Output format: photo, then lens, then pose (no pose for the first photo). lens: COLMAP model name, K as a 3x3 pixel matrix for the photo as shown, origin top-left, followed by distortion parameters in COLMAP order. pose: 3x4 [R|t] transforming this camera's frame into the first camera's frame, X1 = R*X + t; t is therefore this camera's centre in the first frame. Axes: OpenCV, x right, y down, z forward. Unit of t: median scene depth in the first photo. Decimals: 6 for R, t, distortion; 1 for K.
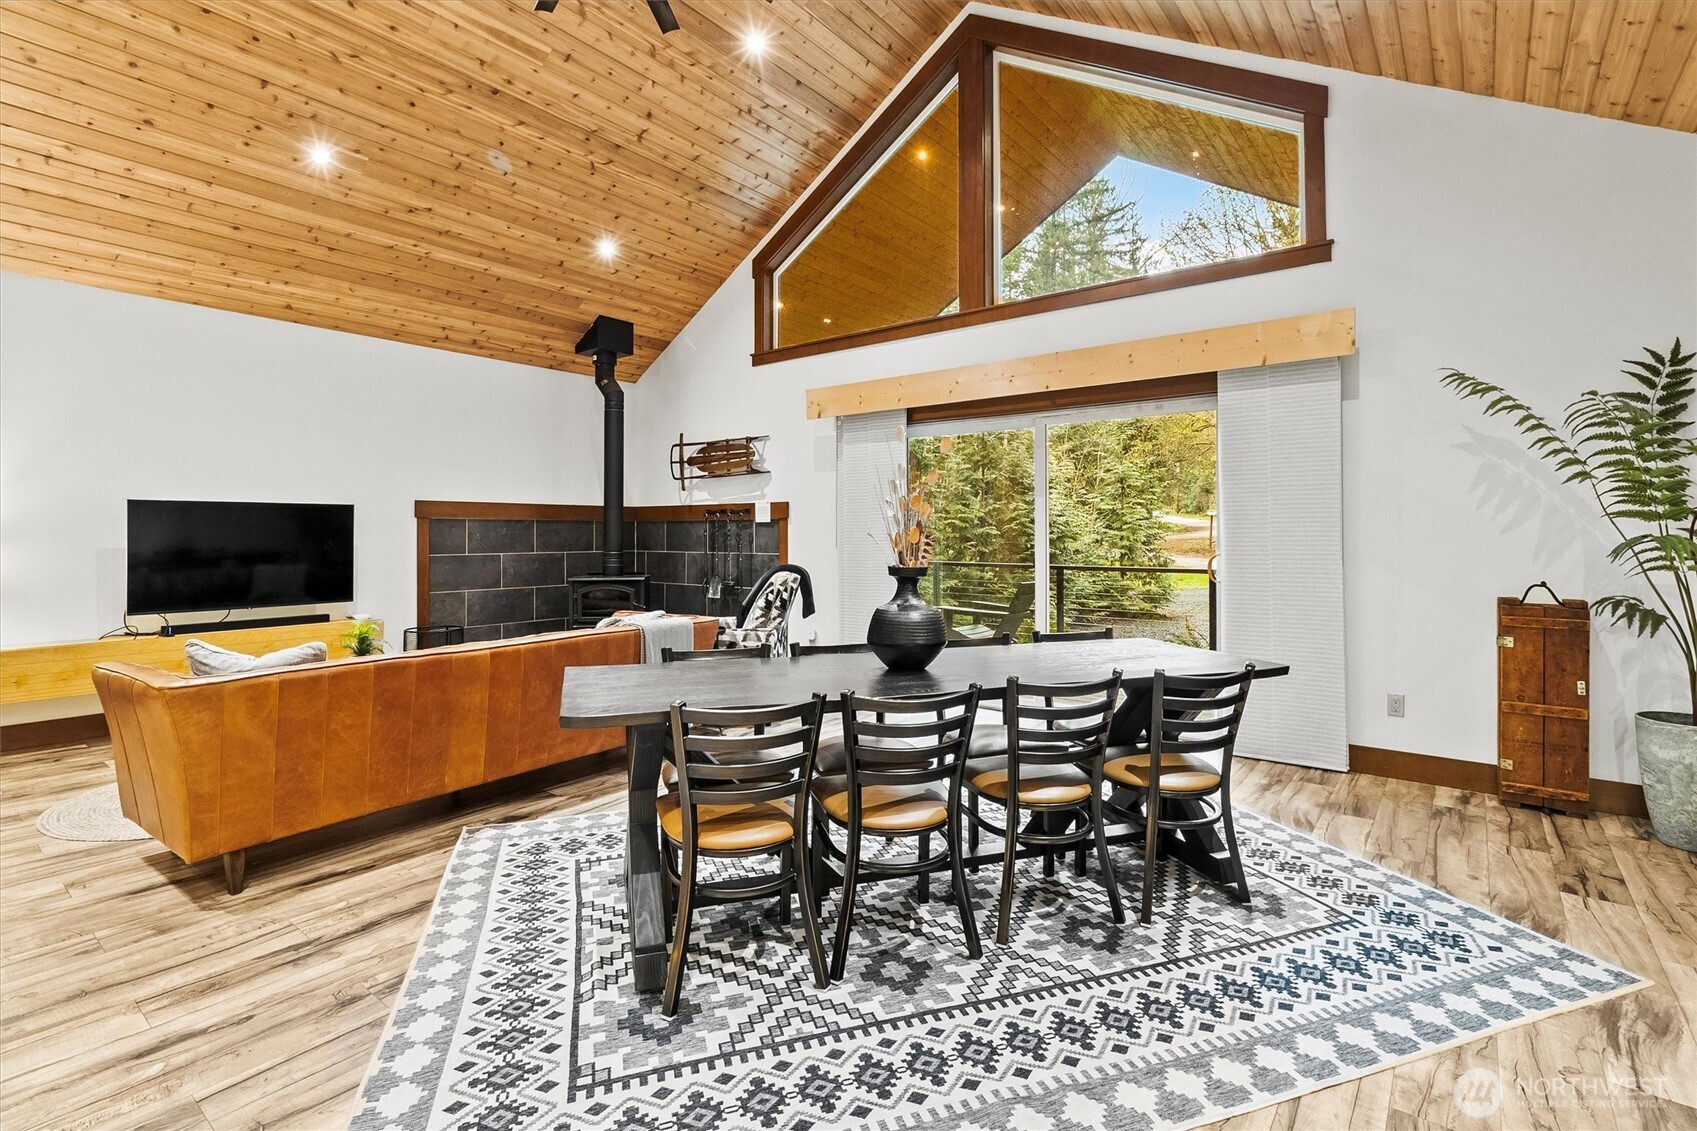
lens RADIAL K [[796.3, 0, 854.1], [0, 796.3, 532.9], [0, 0, 1]] dist [0.001731, 0.000982]
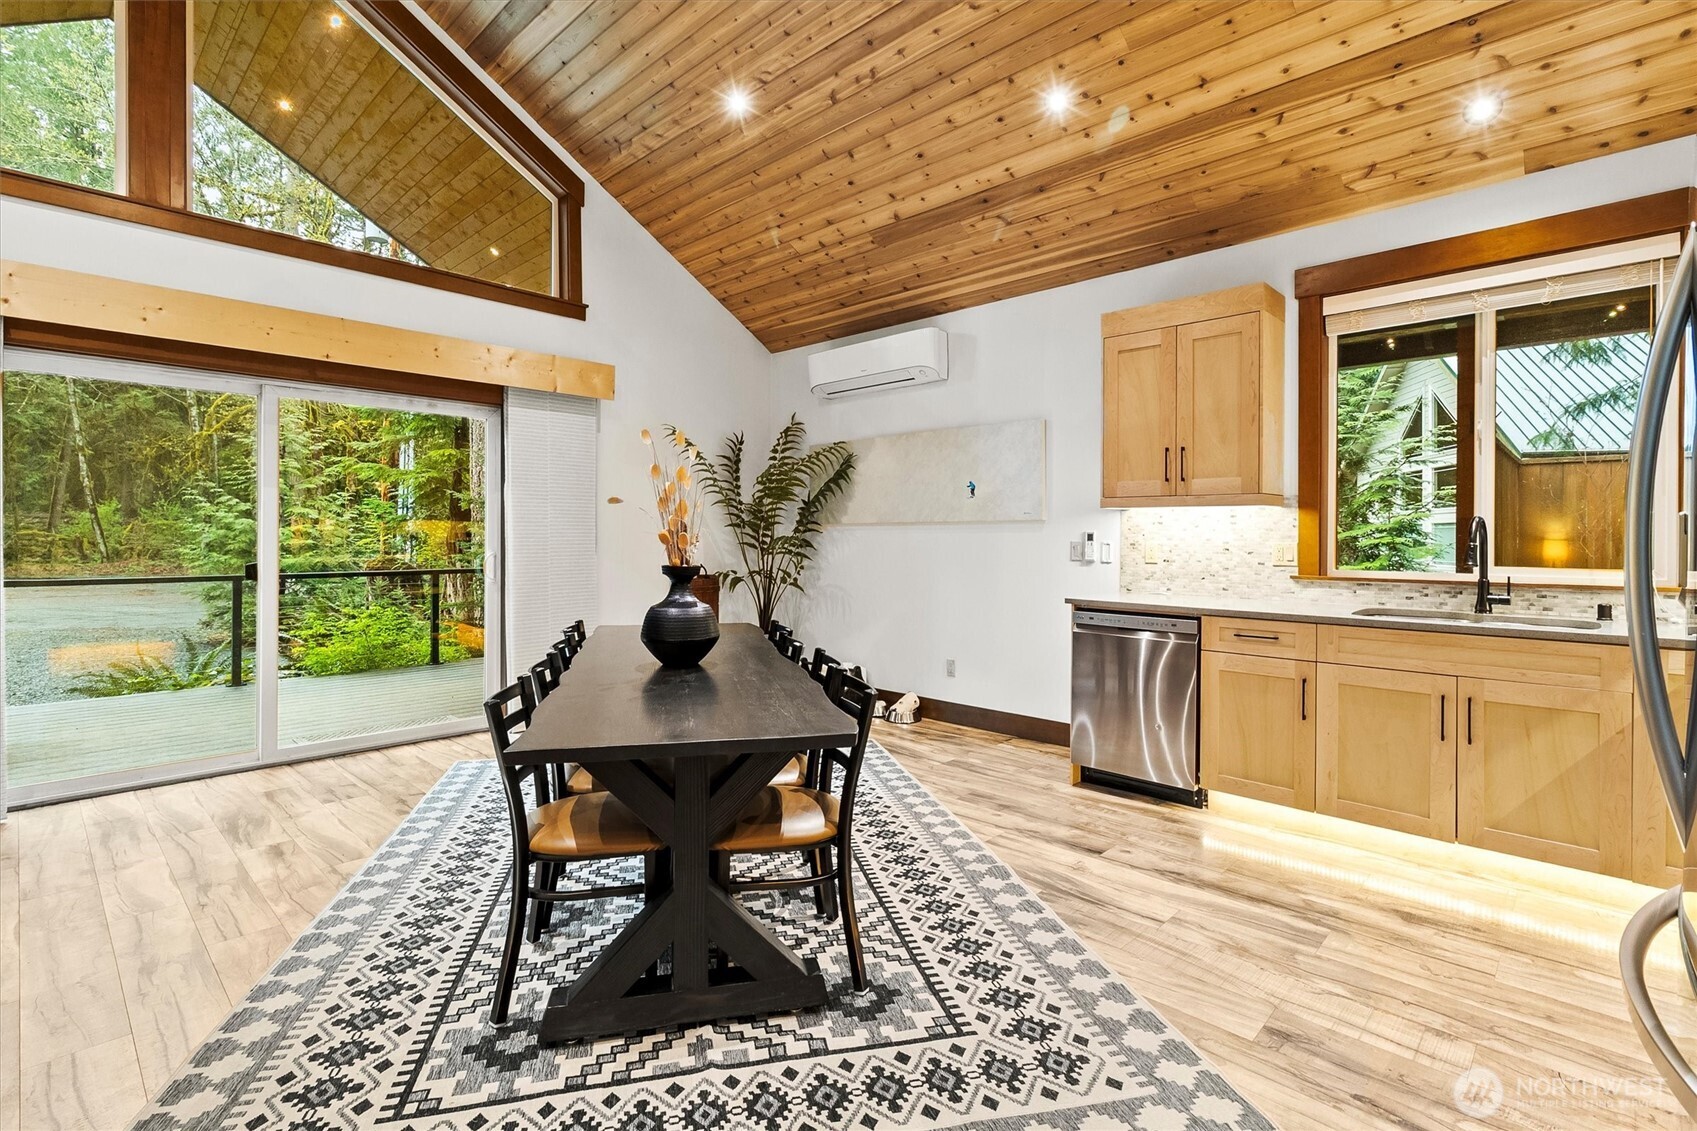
lens RADIAL K [[796.3, 0, 854.1], [0, 796.3, 532.9], [0, 0, 1]] dist [0.001731, 0.000982]
pose [[0.088296, 0.003848, 0.996087, -1.050918], [-0.004293, 0.999985, -0.003482, 0.002682], [-0.996085, -0.003969, 0.088311, 0.750589]]
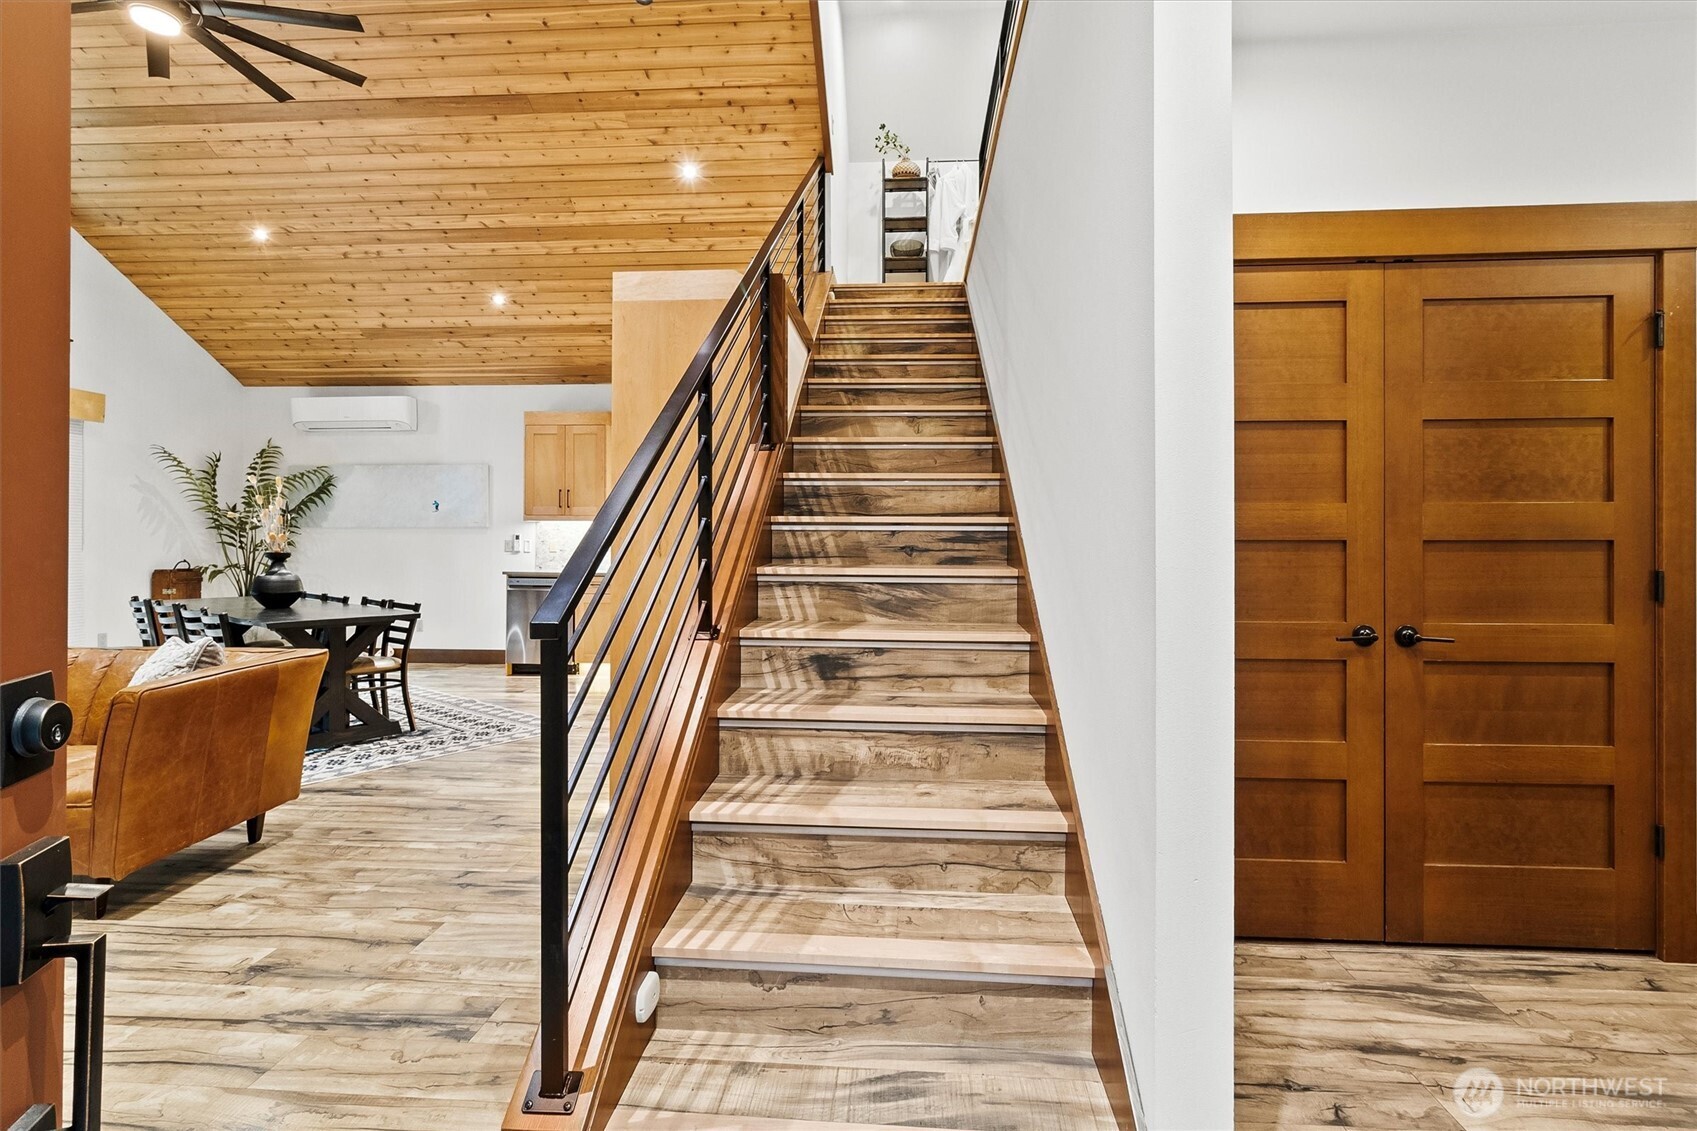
lens RADIAL K [[772.7, 0, 853.3], [0, 772.7, 540.3], [0, 0, 1]] dist [-0.002603, -0.000453]
pose [[-0.572176, -0.002031, 0.820128, -2.426327], [-0.003433, 0.999994, 0.000081, 0.010884], [-0.820123, -0.002769, -0.572180, 1.026138]]
